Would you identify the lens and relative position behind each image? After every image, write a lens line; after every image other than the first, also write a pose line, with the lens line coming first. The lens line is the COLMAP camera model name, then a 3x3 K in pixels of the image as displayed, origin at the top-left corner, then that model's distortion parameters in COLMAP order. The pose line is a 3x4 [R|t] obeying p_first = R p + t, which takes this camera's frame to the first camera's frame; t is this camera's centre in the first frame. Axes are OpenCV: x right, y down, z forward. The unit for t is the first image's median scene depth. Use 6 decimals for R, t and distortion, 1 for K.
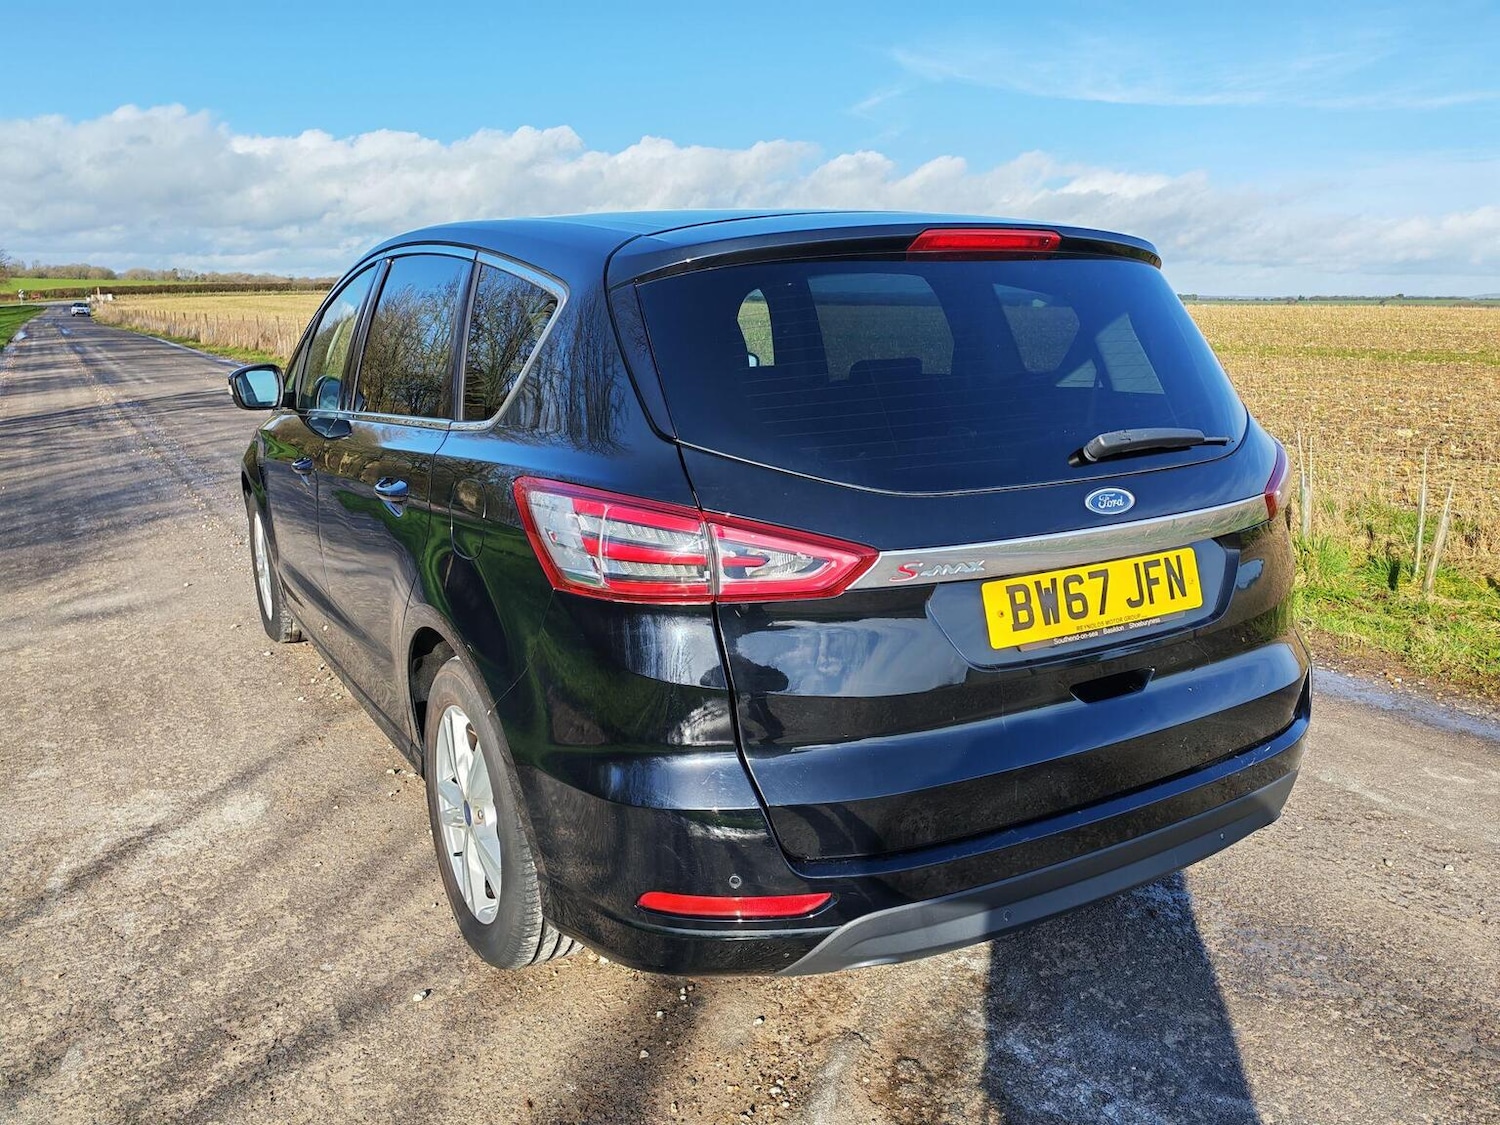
lens RADIAL K [[1130.7, 0, 739.9], [0, 1130.7, 565.1], [0, 0, 1]] dist [0.073461, -0.090354]
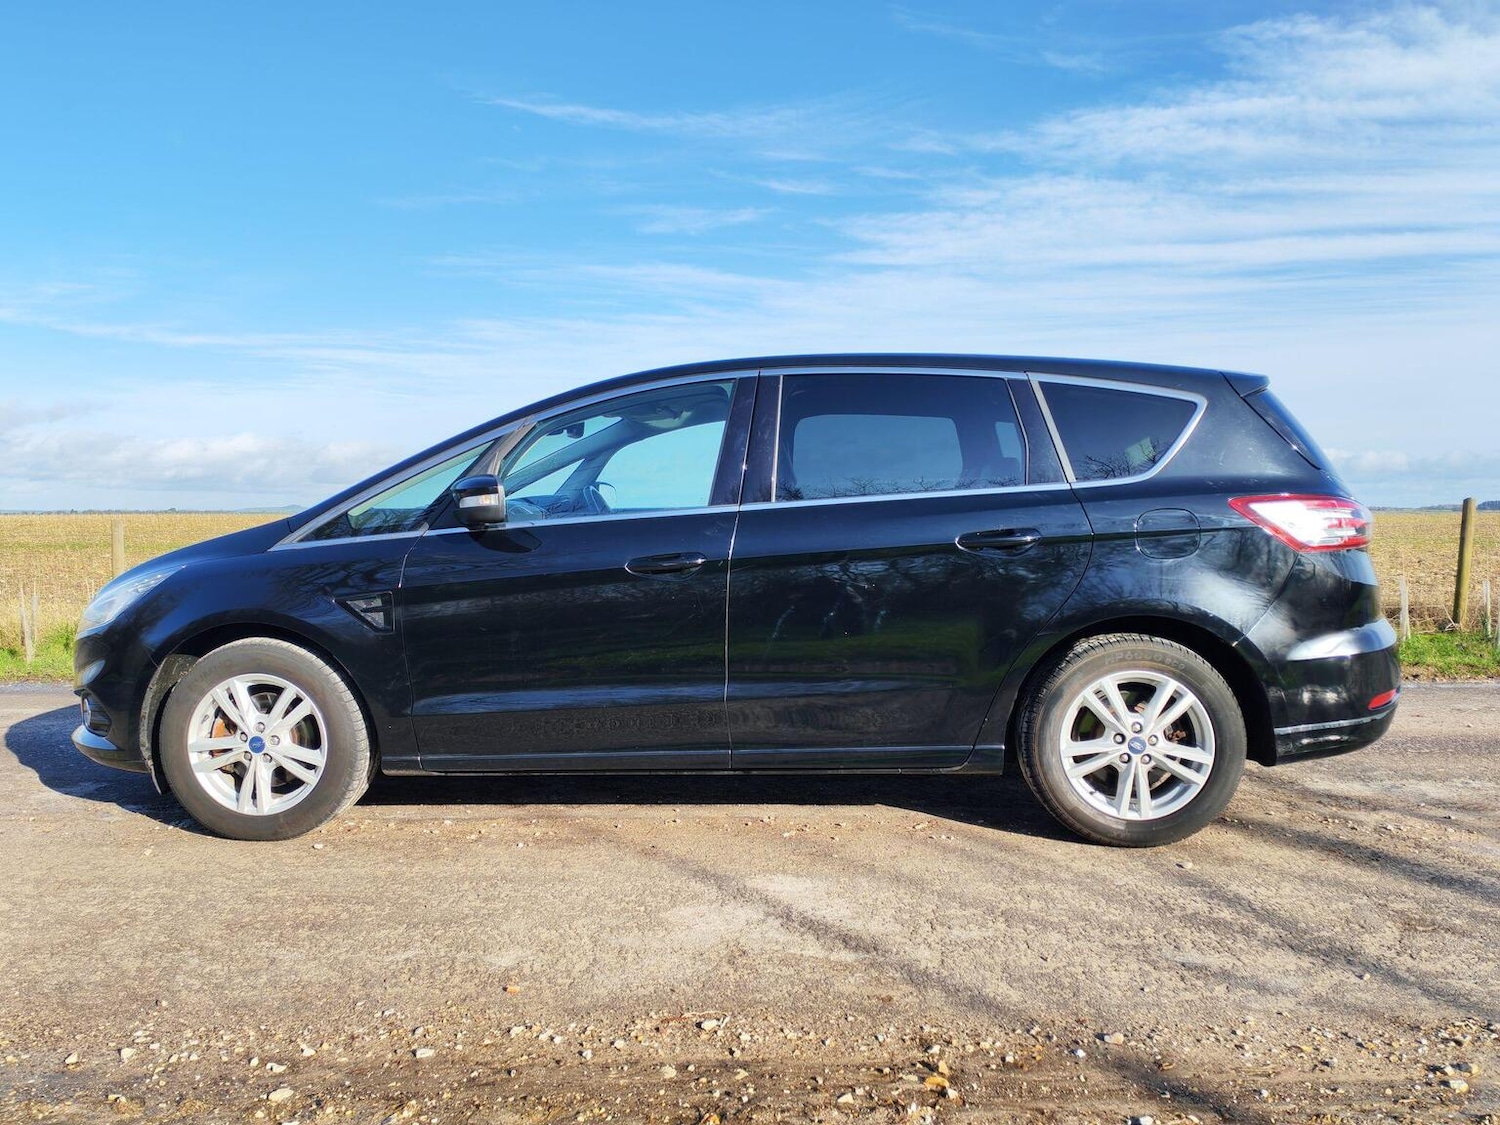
lens RADIAL K [[1135.2, 0, 729.2], [0, 1135.2, 529.0], [0, 0, 1]] dist [0.064335, -0.067908]
pose [[0.558880, -0.013577, 0.829138, -1.440495], [0.190738, 0.975162, -0.112599, 0.013442], [-0.807015, 0.221077, 0.547588, 0.463134]]
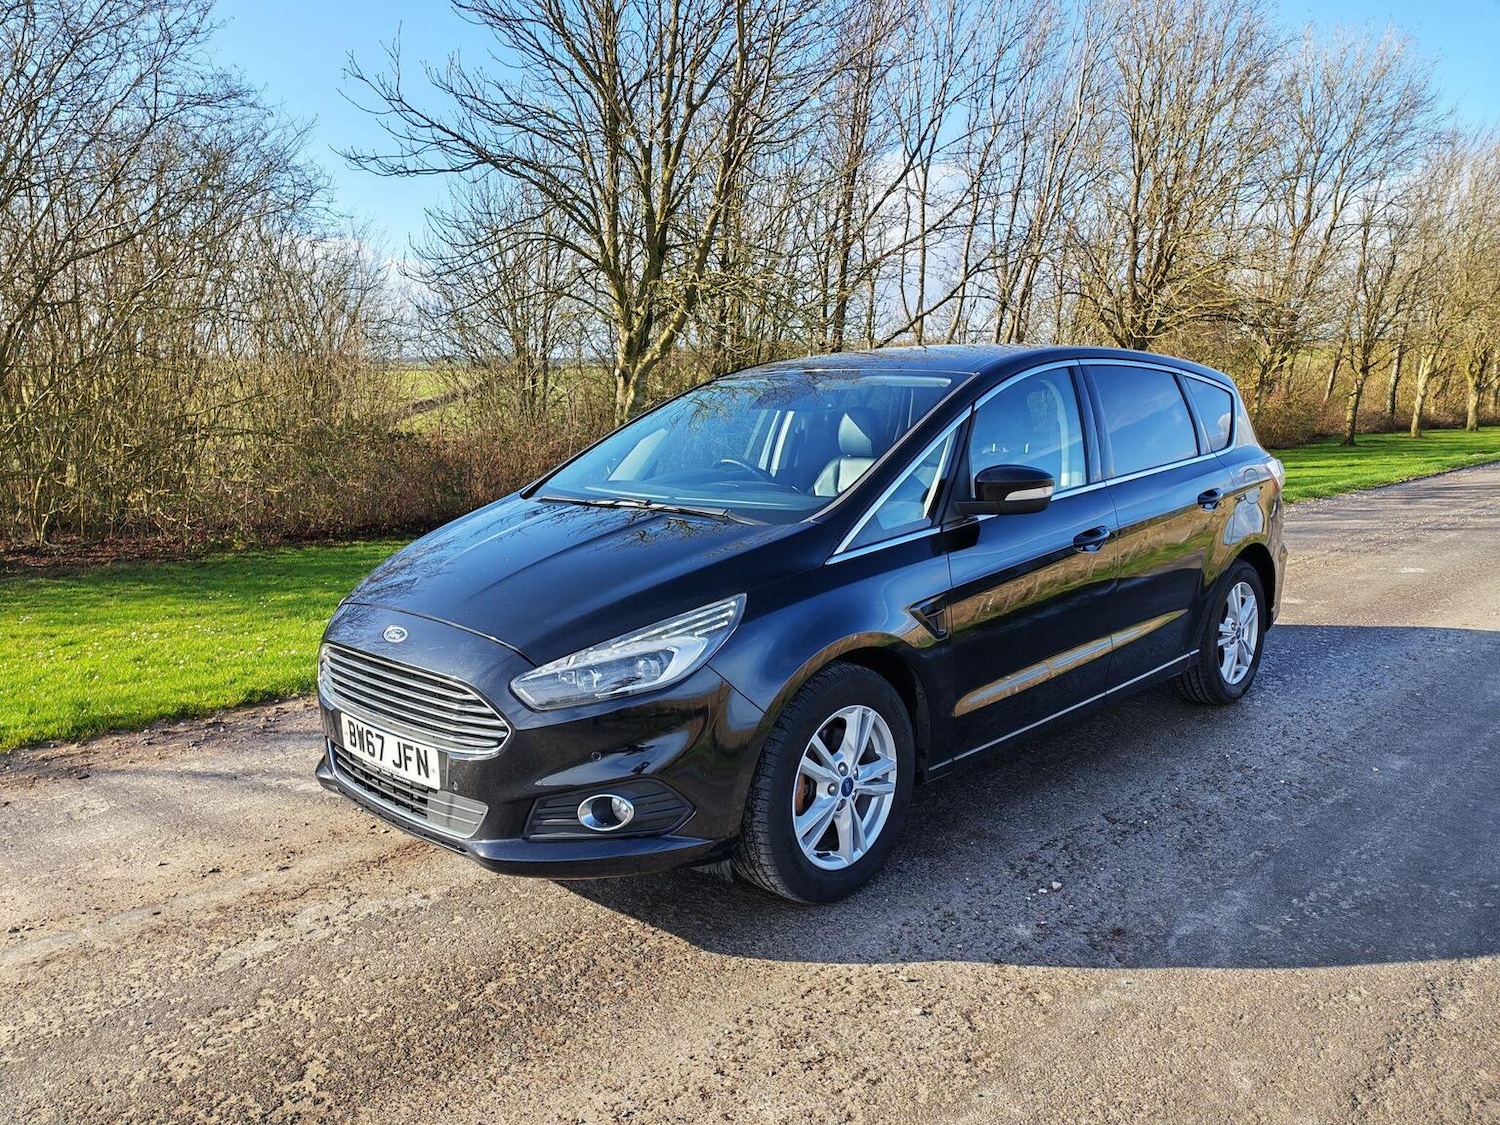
lens RADIAL K [[1130.7, 0, 737.4], [0, 1130.7, 565.0], [0, 0, 1]] dist [0.073461, -0.090354]
pose [[0.239105, 0.164053, -0.957035, 1.369469], [-0.225207, 0.968117, 0.109687, -0.155665], [0.944516, 0.189304, 0.268427, 0.514730]]
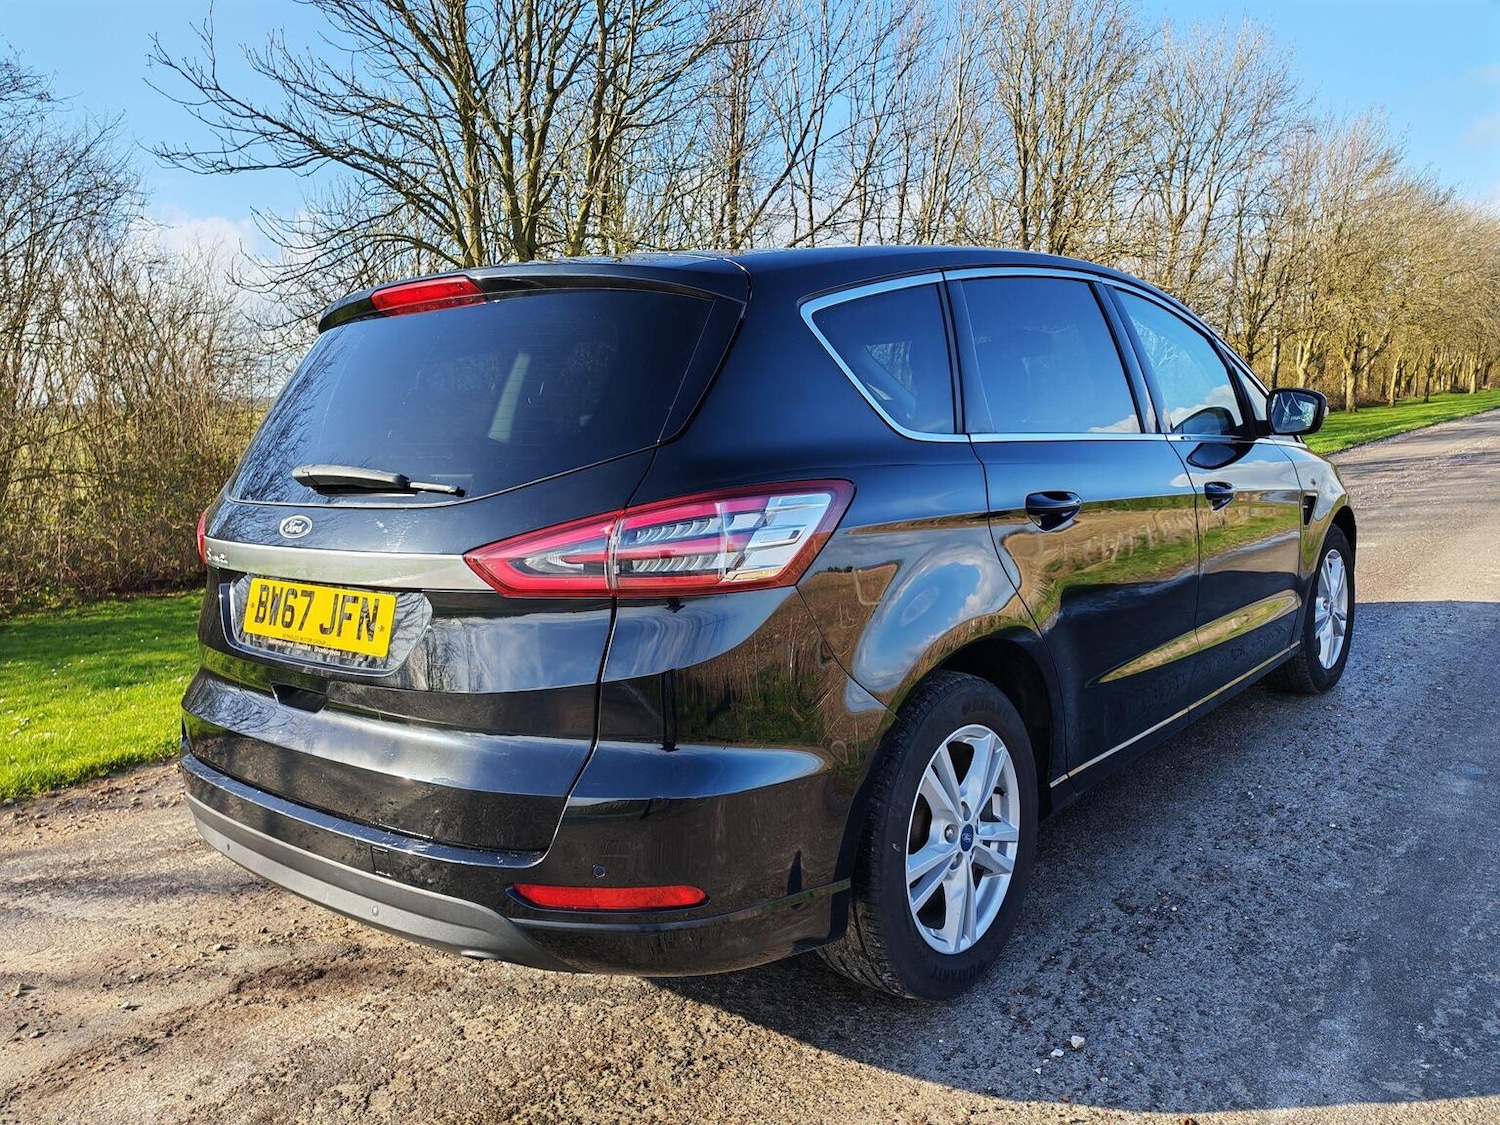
lens RADIAL K [[1130.7, 0, 750.5], [0, 1130.7, 569.3], [0, 0, 1]] dist [0.073461, -0.090354]
pose [[0.332179, 0.132524, -0.933860, 0.997686], [-0.170775, 0.982167, 0.078633, -0.117676], [0.927628, 0.133360, 0.348887, 0.681811]]
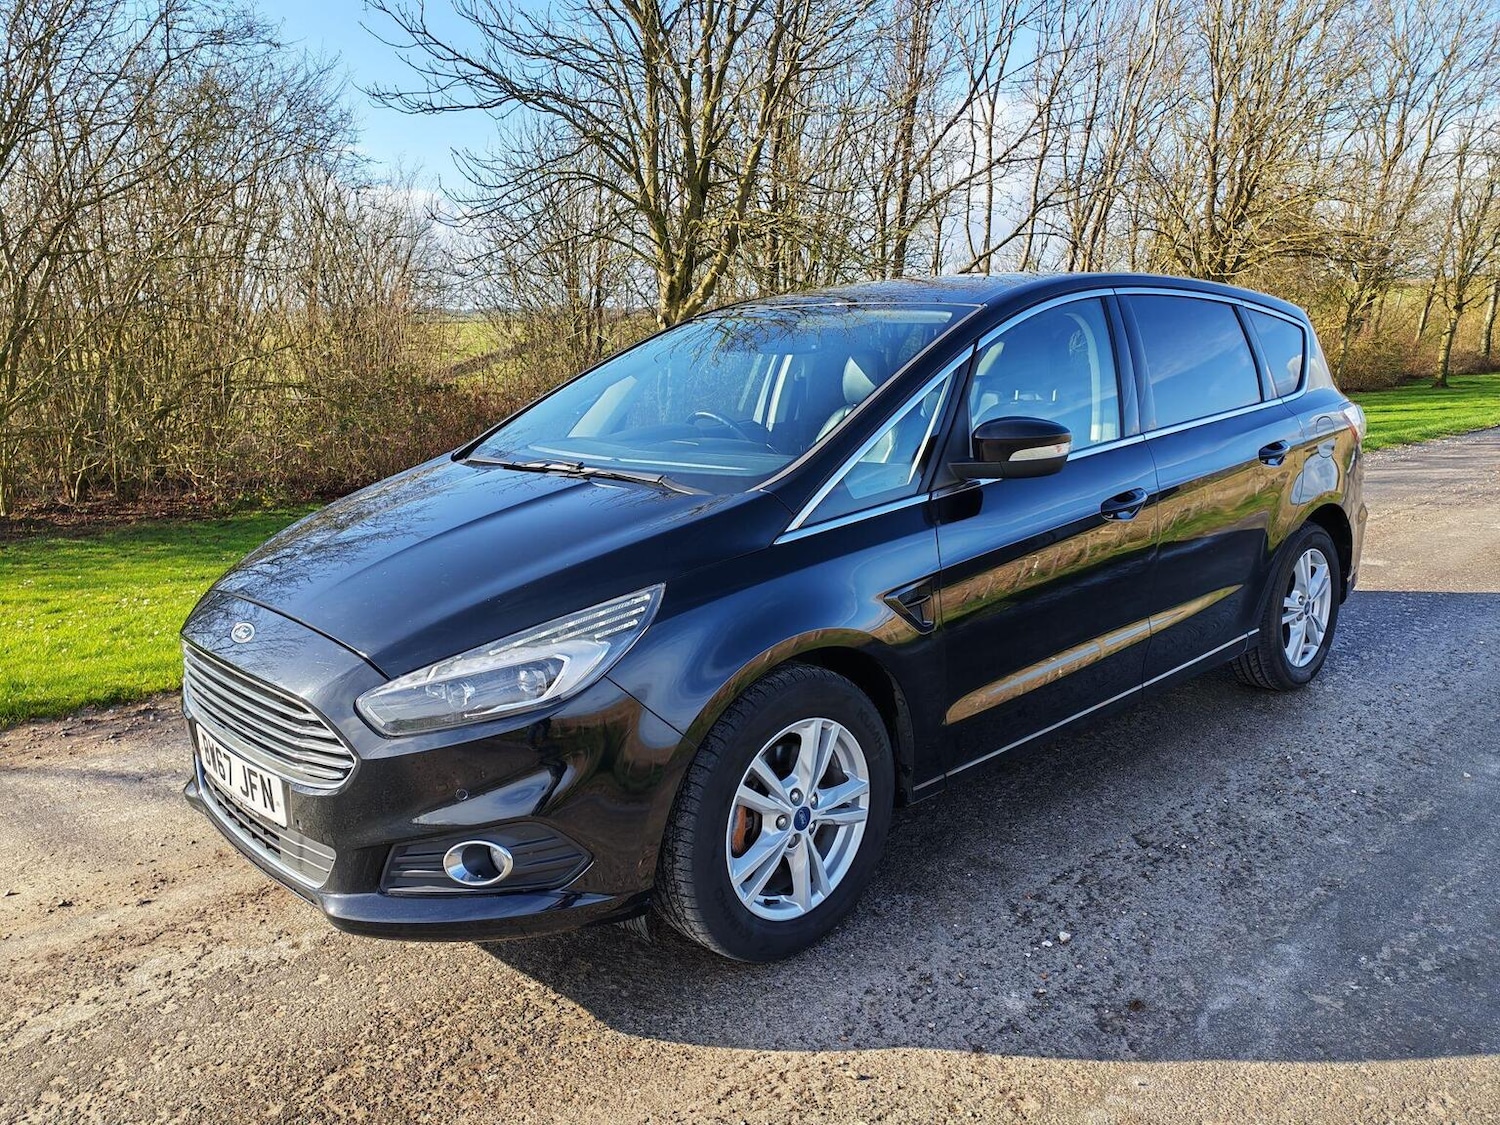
lens RADIAL K [[1130.7, 0, 759.8], [0, 1130.7, 557.6], [0, 0, 1]] dist [0.073461, -0.090354]
pose [[0.197704, 0.199700, -0.959705, 1.188829], [-0.215412, 0.963949, 0.156207, -0.180380], [0.956300, 0.175849, 0.233595, 0.673462]]
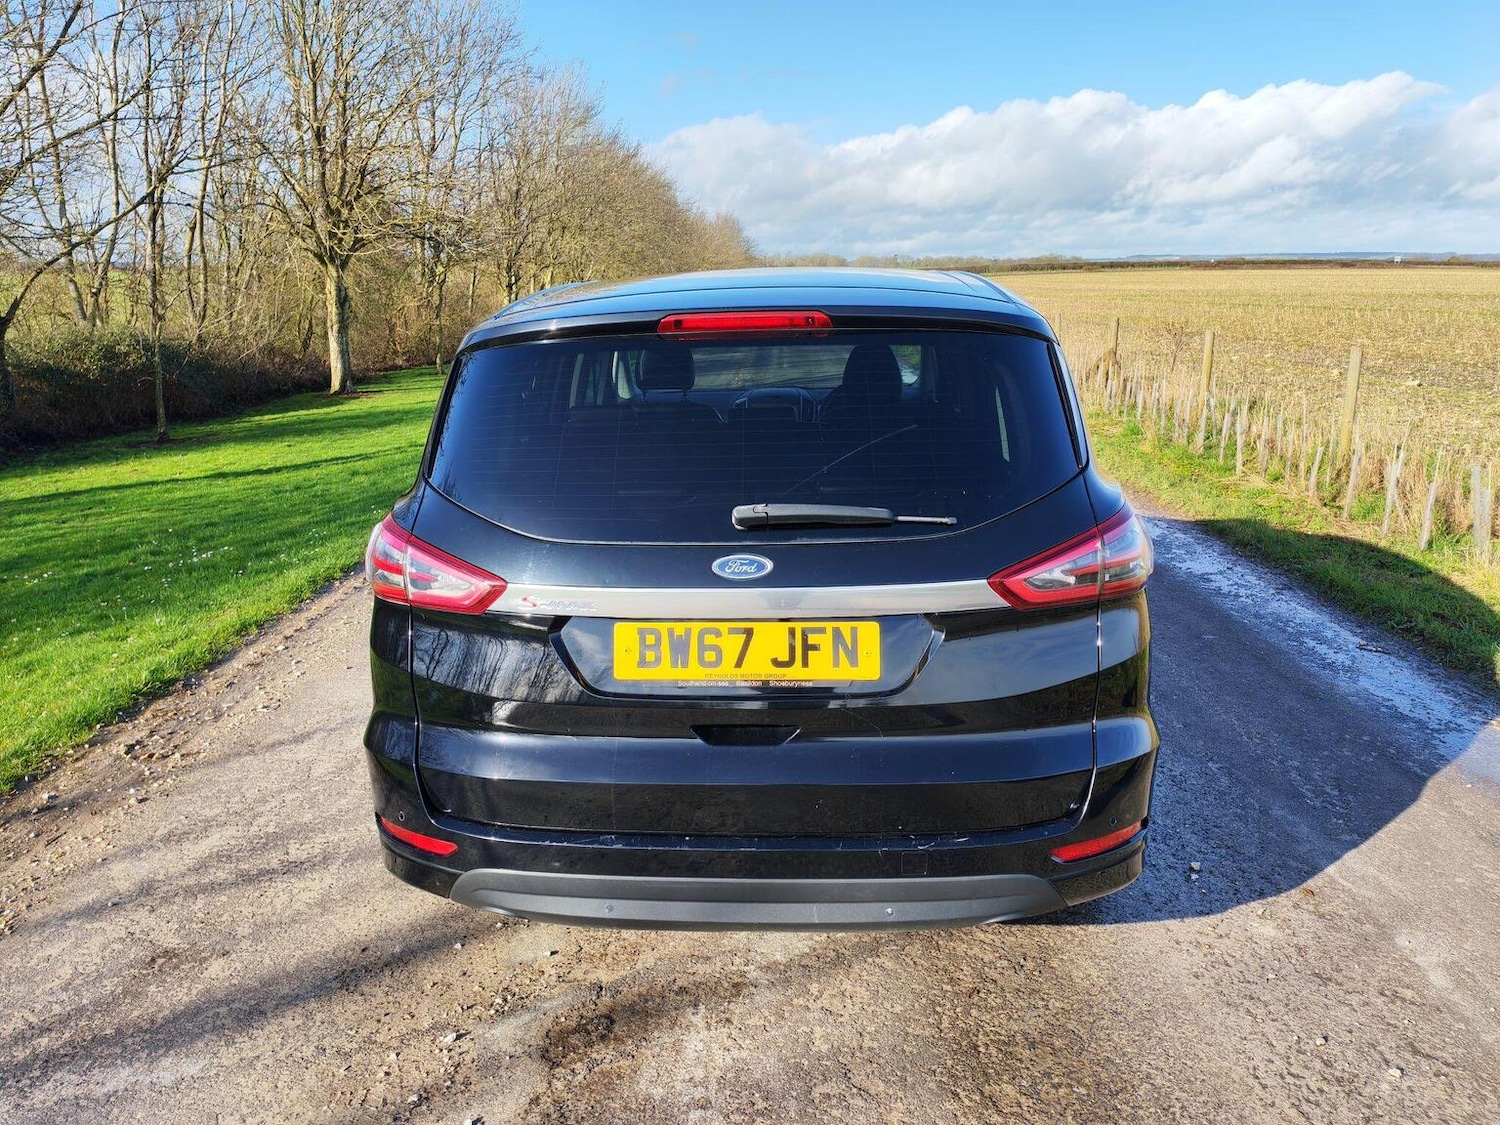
lens RADIAL K [[1130.7, 0, 721.2], [0, 1130.7, 538.5], [0, 0, 1]] dist [0.073461, -0.090354]
pose [[0.827497, 0.112901, -0.550002, 0.601890], [-0.115333, 0.992865, 0.030287, -0.075659], [0.549498, 0.038371, 0.834614, 0.049208]]
